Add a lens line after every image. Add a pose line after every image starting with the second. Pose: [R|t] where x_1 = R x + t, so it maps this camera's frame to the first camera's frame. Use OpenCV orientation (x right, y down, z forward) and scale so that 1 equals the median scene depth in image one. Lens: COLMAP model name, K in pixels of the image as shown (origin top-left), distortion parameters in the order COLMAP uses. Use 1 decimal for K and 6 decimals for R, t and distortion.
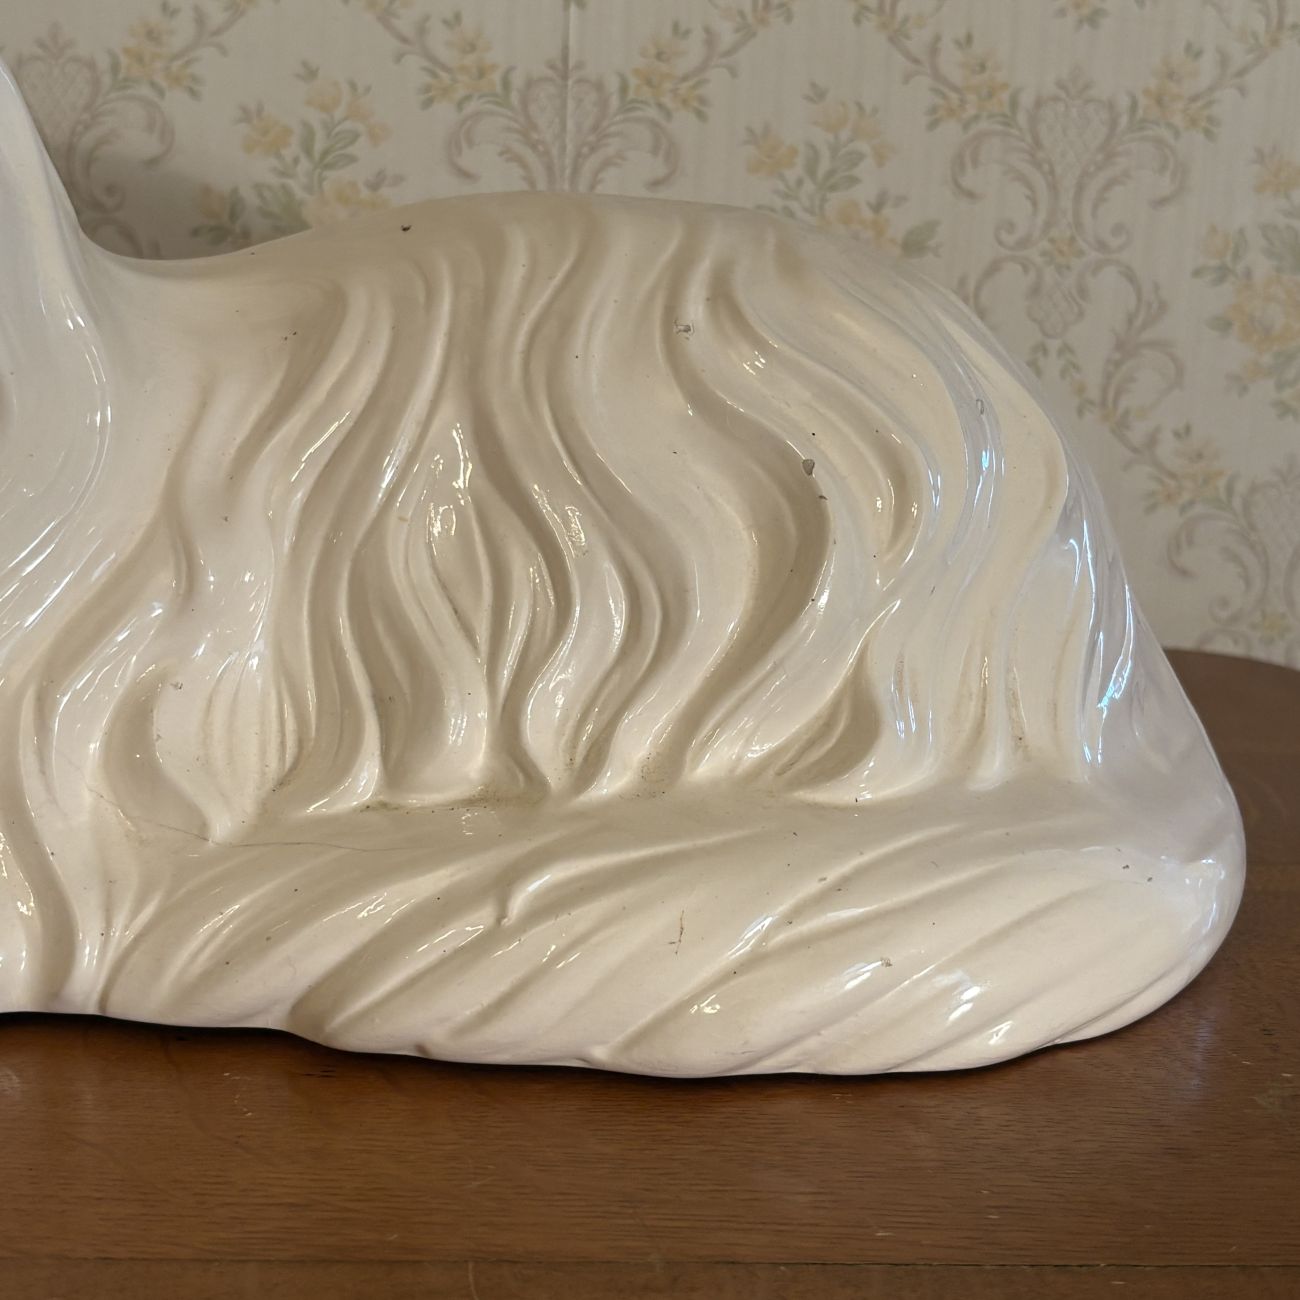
lens RADIAL K [[2169.3, 0, 650.0], [0, 2169.3, 650.0], [0, 0, 1]] dist [0.209625, -0.862208]
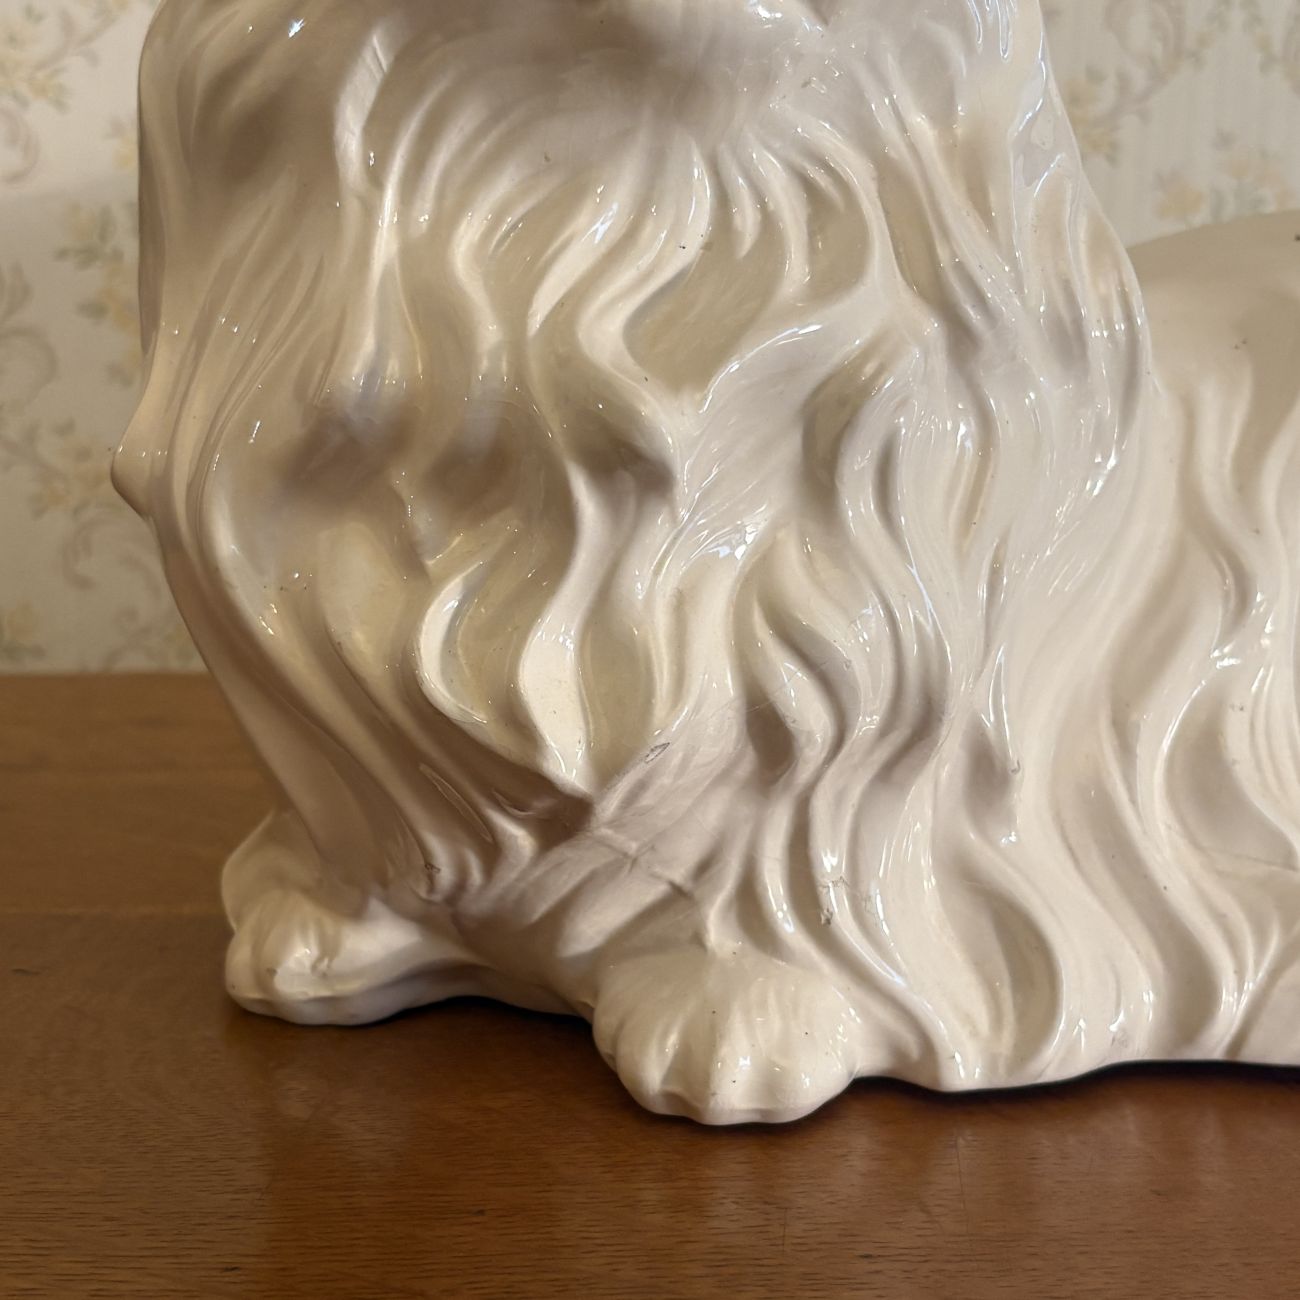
lens RADIAL K [[2169.3, 0, 650.0], [0, 2169.3, 650.0], [0, 0, 1]] dist [0.209625, -0.862208]
pose [[0.989168, -0.022444, 0.145065, -0.576600], [0.028819, 0.998702, -0.042000, 0.022990], [-0.143934, 0.045725, 0.988530, 0.099256]]
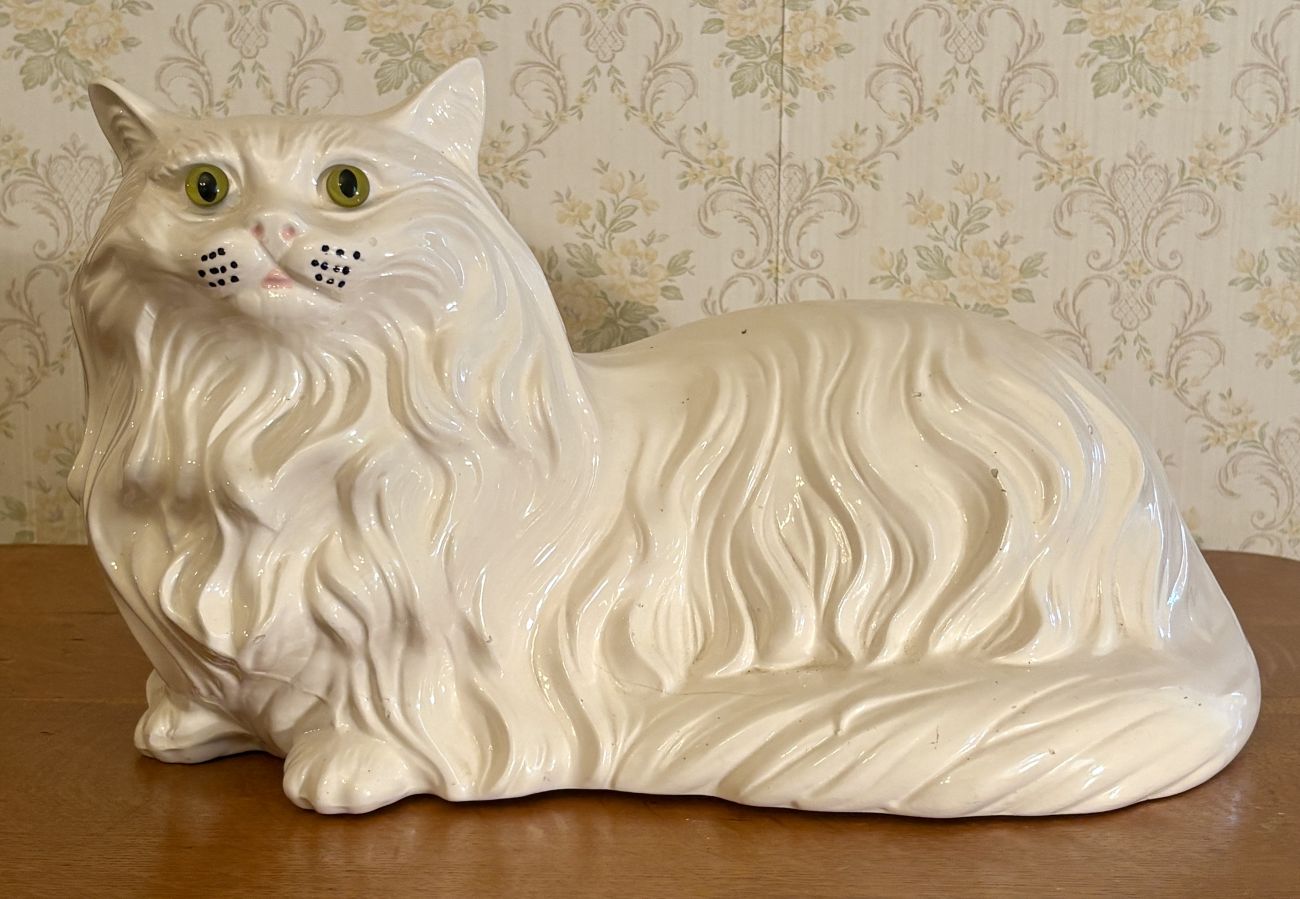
lens RADIAL K [[2170.9, 0, 631.8], [0, 2170.9, 463.7], [0, 0, 1]] dist [0.256988, -1.110756]
pose [[0.998768, -0.026500, -0.041955, -0.139564], [0.025422, 0.999338, -0.026032, -0.050988], [0.042618, 0.024934, 0.998780, -0.745216]]
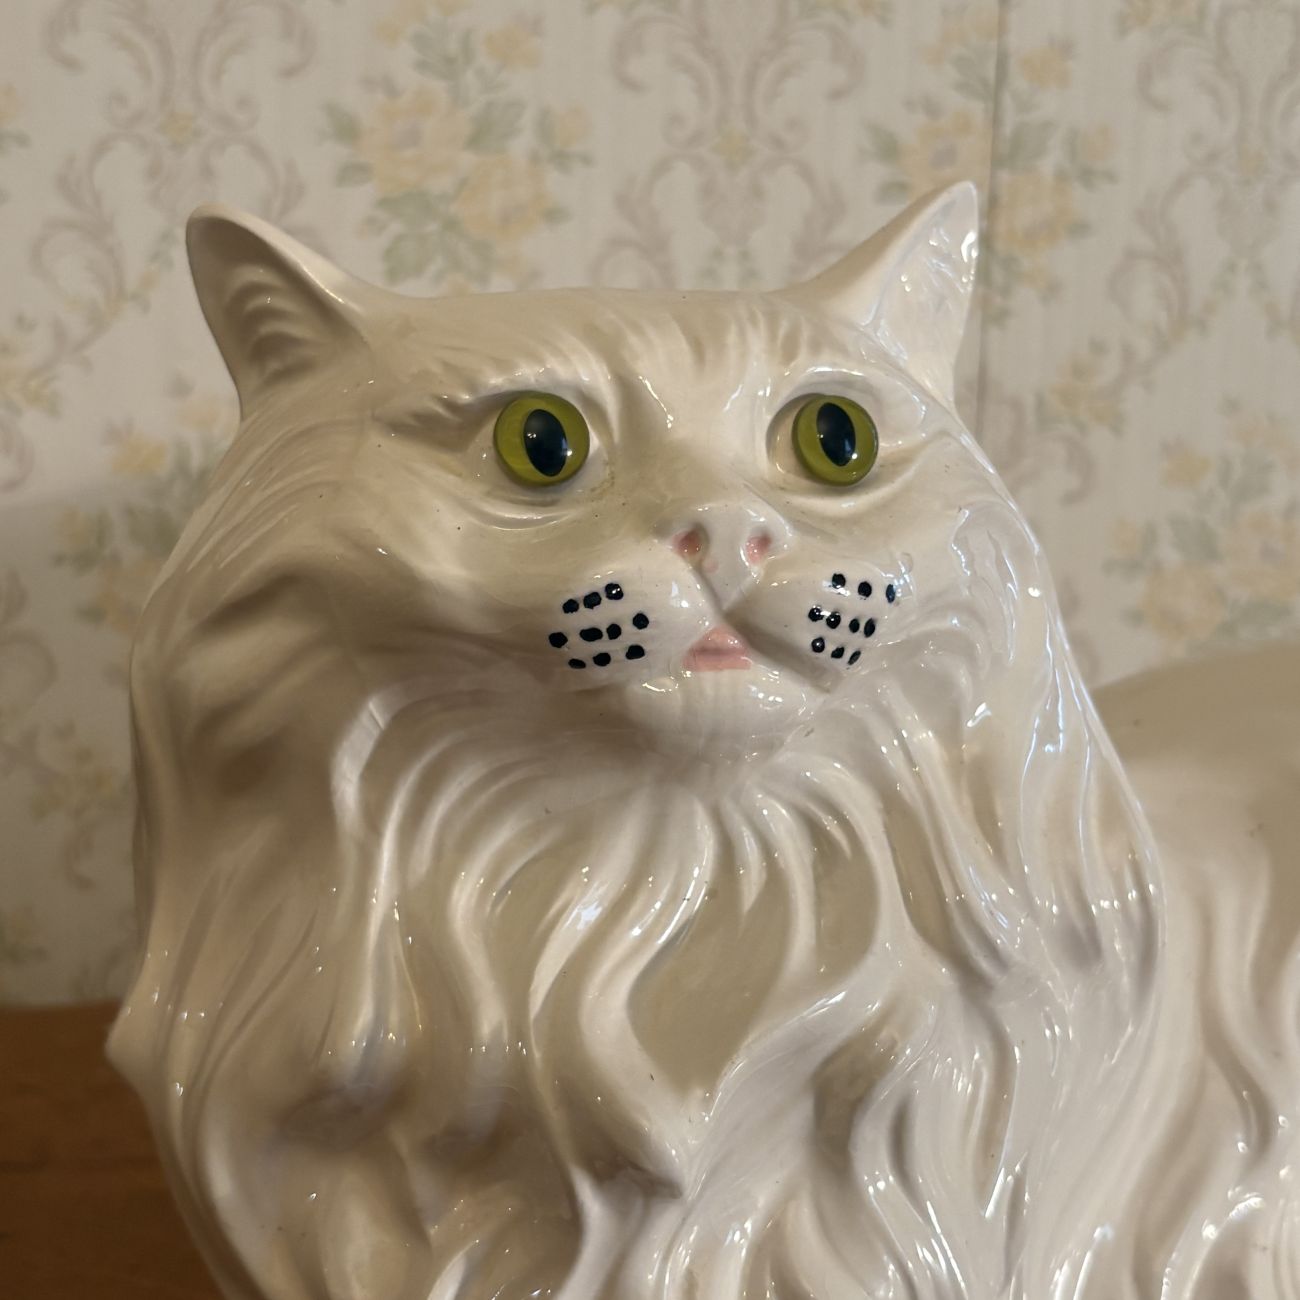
lens RADIAL K [[2167.6, 0, 650.0], [0, 2167.6, 650.0], [0, 0, 1]] dist [0.273443, -1.223653]
pose [[0.989198, -0.038836, 0.141350, -0.566326], [0.044873, 0.998201, -0.039775, -0.200334], [-0.139551, 0.045688, 0.989160, 0.104631]]
